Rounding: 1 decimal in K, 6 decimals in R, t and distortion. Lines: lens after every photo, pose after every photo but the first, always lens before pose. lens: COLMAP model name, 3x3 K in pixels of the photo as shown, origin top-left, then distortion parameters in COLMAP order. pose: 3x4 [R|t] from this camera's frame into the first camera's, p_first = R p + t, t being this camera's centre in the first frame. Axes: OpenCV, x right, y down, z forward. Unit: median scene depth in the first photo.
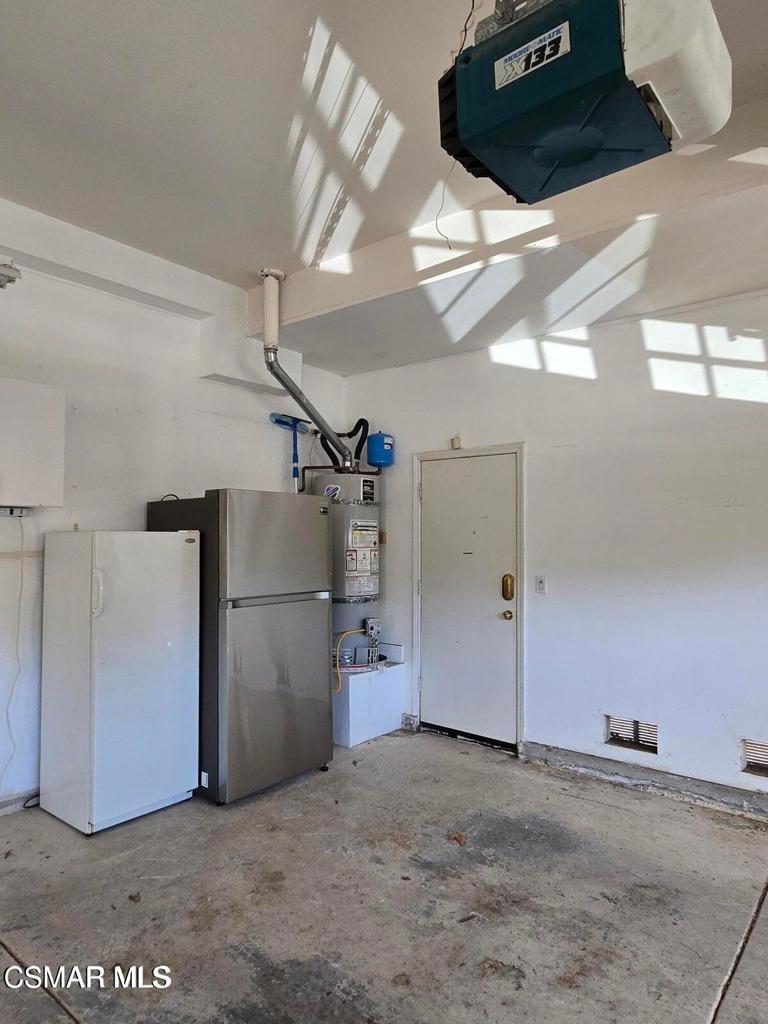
lens RADIAL K [[636.1, 0, 377.6], [0, 636.1, 513.7], [0, 0, 1]] dist [-0.000883, -0.001390]
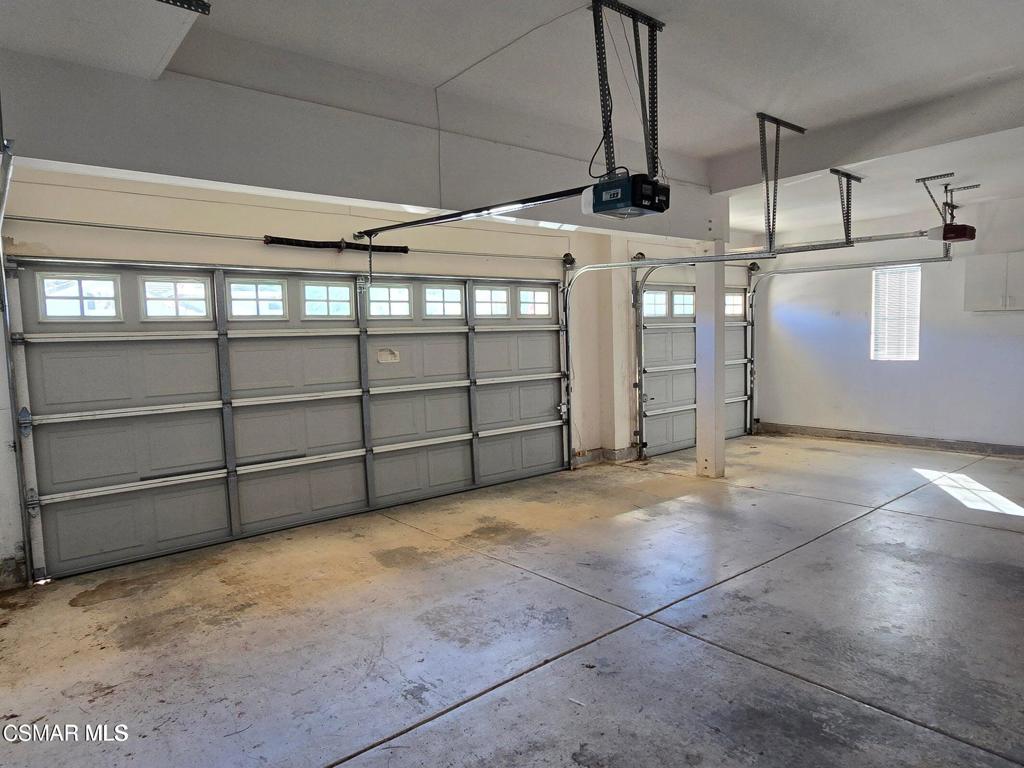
lens RADIAL K [[636.1, 0, 512.0], [0, 636.1, 384.0], [0, 0, 1]] dist [-0.000883, -0.001390]
pose [[-0.981803, 0.011675, 0.189542, 0.128936], [0.020266, 0.998850, 0.043453, 0.066459], [-0.188817, 0.046504, -0.980911, 2.119265]]
